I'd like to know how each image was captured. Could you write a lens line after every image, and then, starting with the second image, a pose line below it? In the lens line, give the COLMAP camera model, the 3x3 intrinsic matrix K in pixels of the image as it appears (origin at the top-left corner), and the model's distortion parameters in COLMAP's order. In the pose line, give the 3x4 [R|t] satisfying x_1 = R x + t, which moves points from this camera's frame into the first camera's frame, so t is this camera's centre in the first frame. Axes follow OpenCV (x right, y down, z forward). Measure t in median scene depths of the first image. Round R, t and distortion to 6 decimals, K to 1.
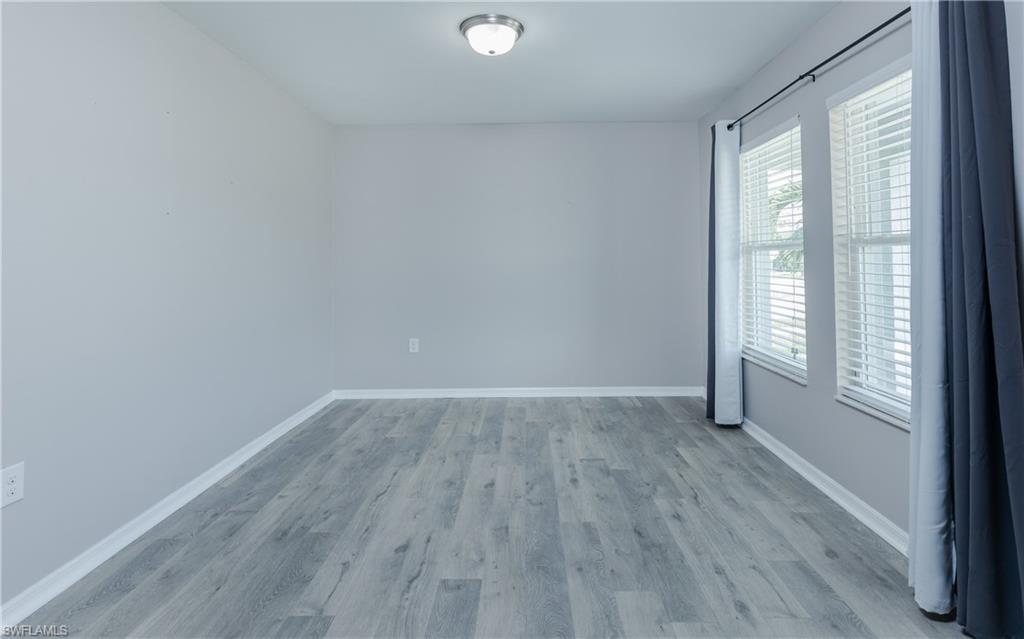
lens RADIAL K [[518.3, 0, 513.0], [0, 518.3, 242.8], [0, 0, 1]] dist [-0.002248, -0.000656]
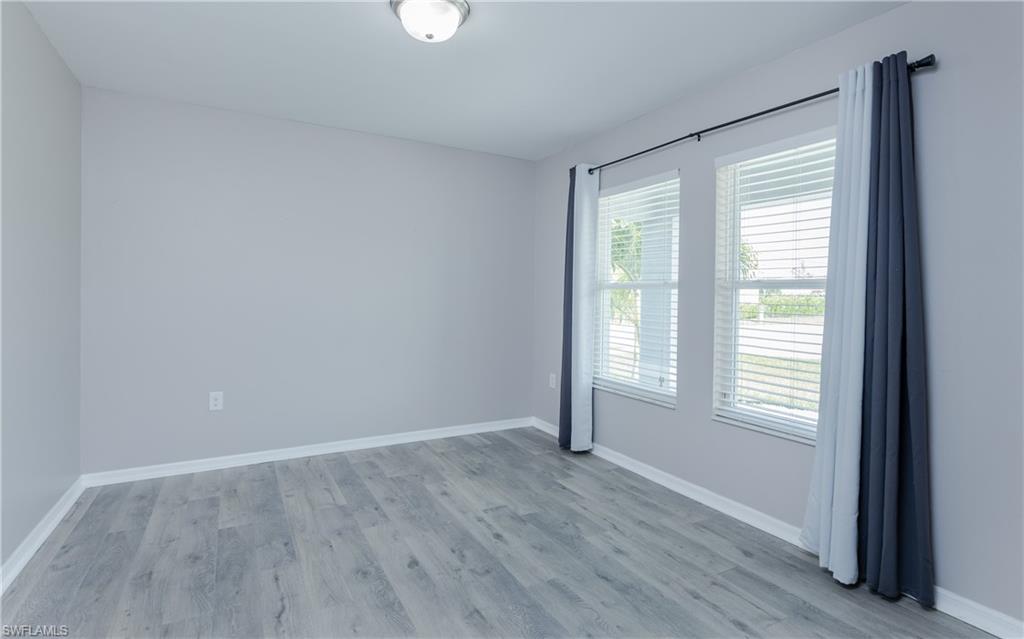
lens RADIAL K [[511.7, 0, 510.5], [0, 511.7, 296.0], [0, 0, 1]] dist [-0.003597, 0.000119]
pose [[0.864675, 0.018540, 0.501990, -0.330514], [-0.038551, 0.998821, 0.029514, 0.008280], [-0.500851, -0.044872, 0.864370, 0.231777]]
